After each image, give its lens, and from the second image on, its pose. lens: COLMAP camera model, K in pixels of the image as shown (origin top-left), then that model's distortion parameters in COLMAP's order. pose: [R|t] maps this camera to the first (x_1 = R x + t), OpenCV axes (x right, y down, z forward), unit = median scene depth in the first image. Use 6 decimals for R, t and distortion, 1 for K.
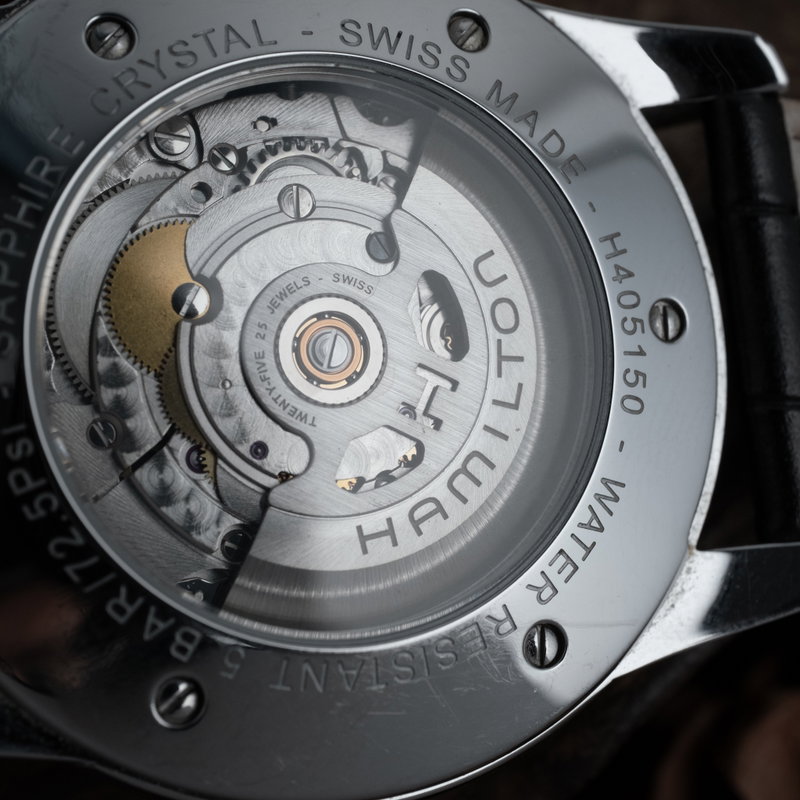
lens RADIAL K [[1430.6, 0, 400.0], [0, 1430.6, 400.0], [0, 0, 1]] dist [0.030980, -0.019370]
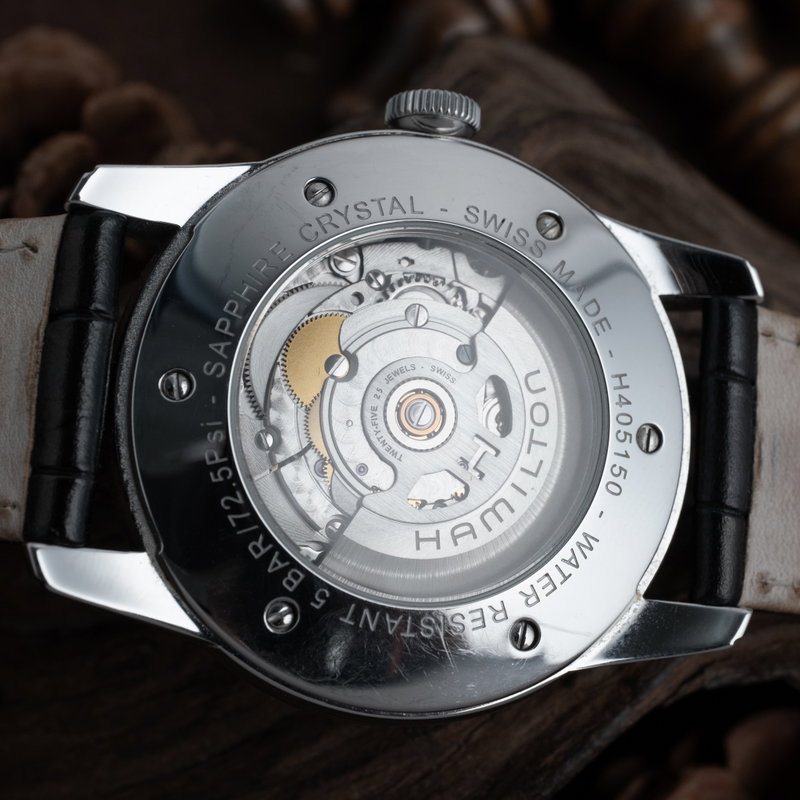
lens RADIAL K [[1430.6, 0, 400.0], [0, 1430.6, 400.0], [0, 0, 1]] dist [0.030980, -0.019370]
pose [[0.980048, 0.180023, -0.084251, 0.054772], [-0.186689, 0.979212, -0.079323, 0.073828], [0.068219, 0.093469, 0.993282, -0.505858]]
